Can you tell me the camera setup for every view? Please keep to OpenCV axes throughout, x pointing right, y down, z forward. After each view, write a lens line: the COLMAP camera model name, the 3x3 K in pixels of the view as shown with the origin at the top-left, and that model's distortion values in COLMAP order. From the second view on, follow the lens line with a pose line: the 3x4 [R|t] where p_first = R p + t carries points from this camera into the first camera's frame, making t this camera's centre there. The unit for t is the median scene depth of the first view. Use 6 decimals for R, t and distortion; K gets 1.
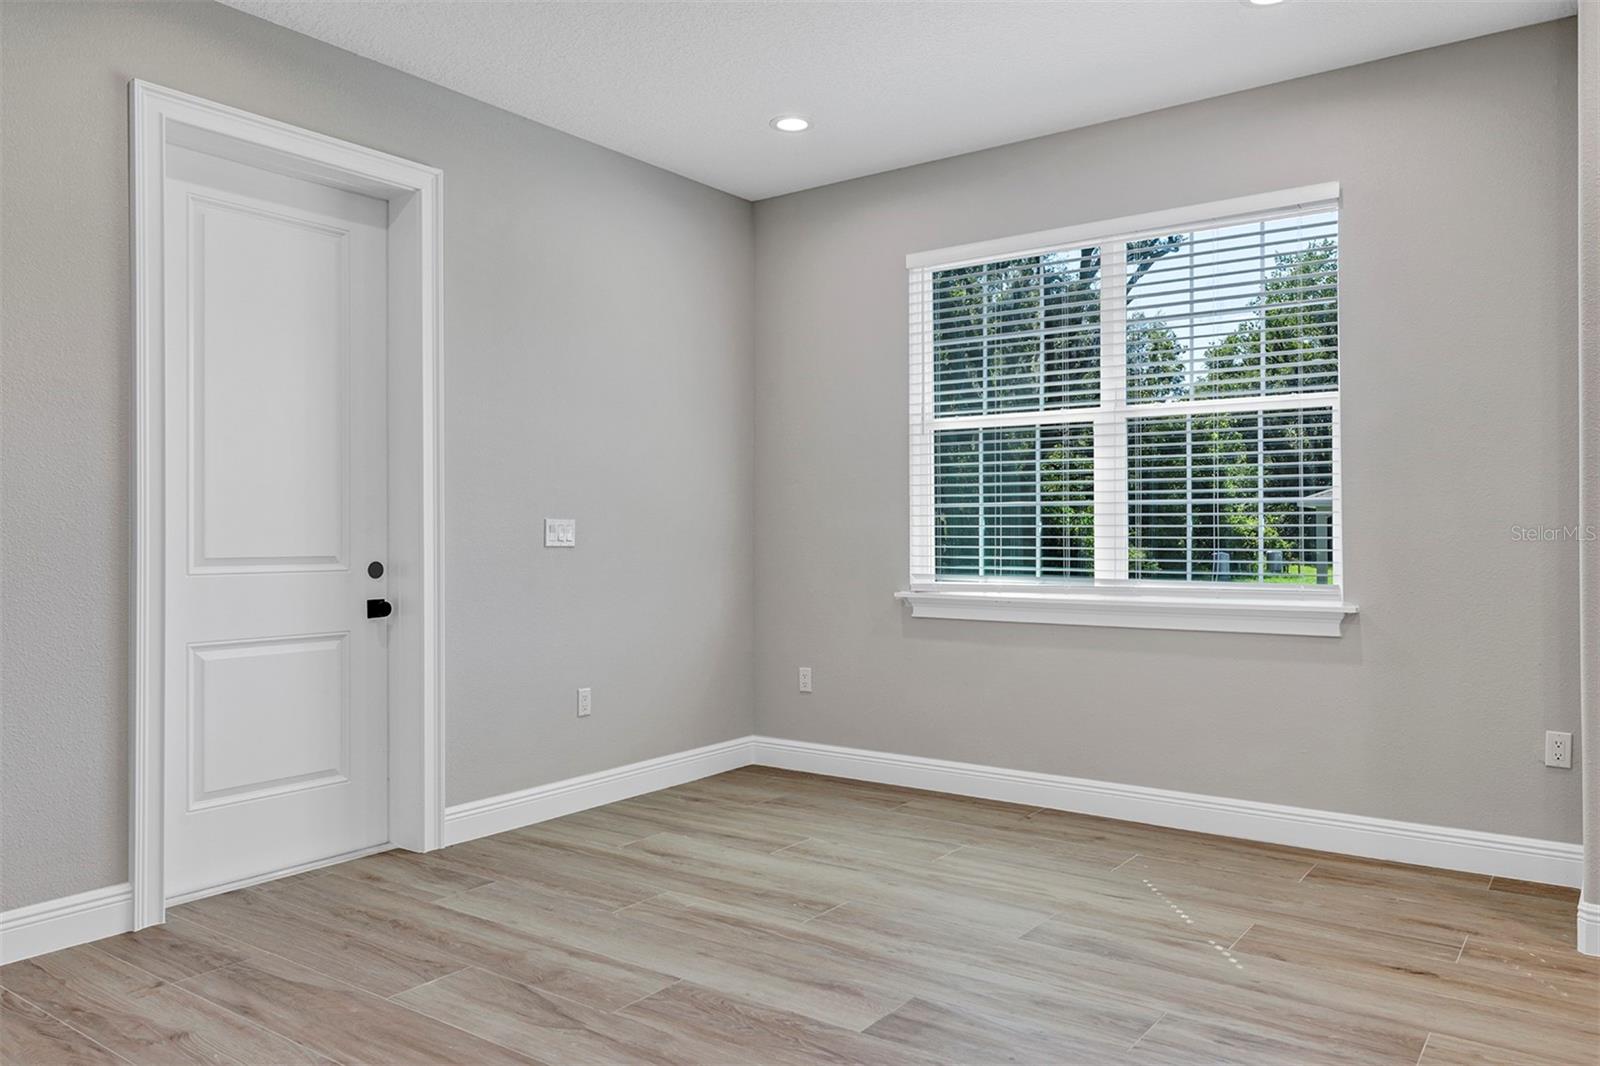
lens RADIAL K [[1140.8, 0, 802.1], [0, 1140.8, 528.6], [0, 0, 1]] dist [0.010928, 0.002592]
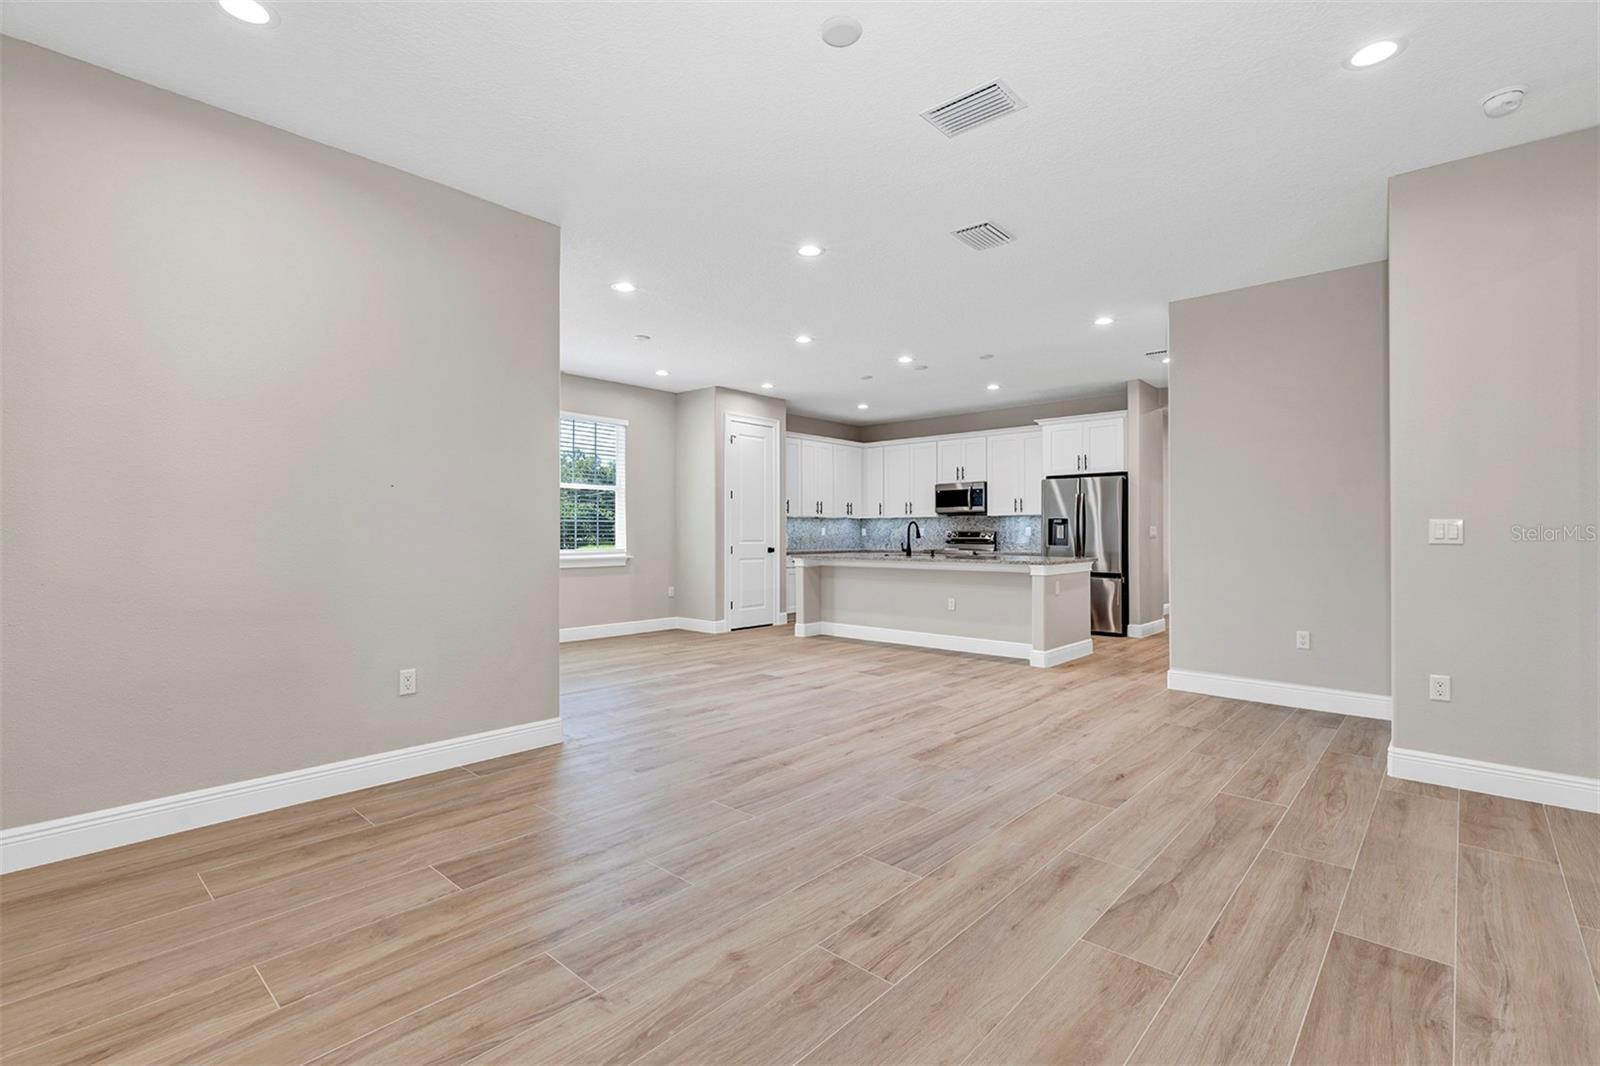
lens RADIAL K [[727.8, 0, 790.9], [0, 727.8, 530.3], [0, 0, 1]] dist [0.012546, 0.000942]
pose [[0.119384, 0.006224, 0.992829, -1.512137], [-0.007637, 0.999957, -0.005350, 0.005435], [-0.992819, -0.006944, 0.119426, 0.326536]]
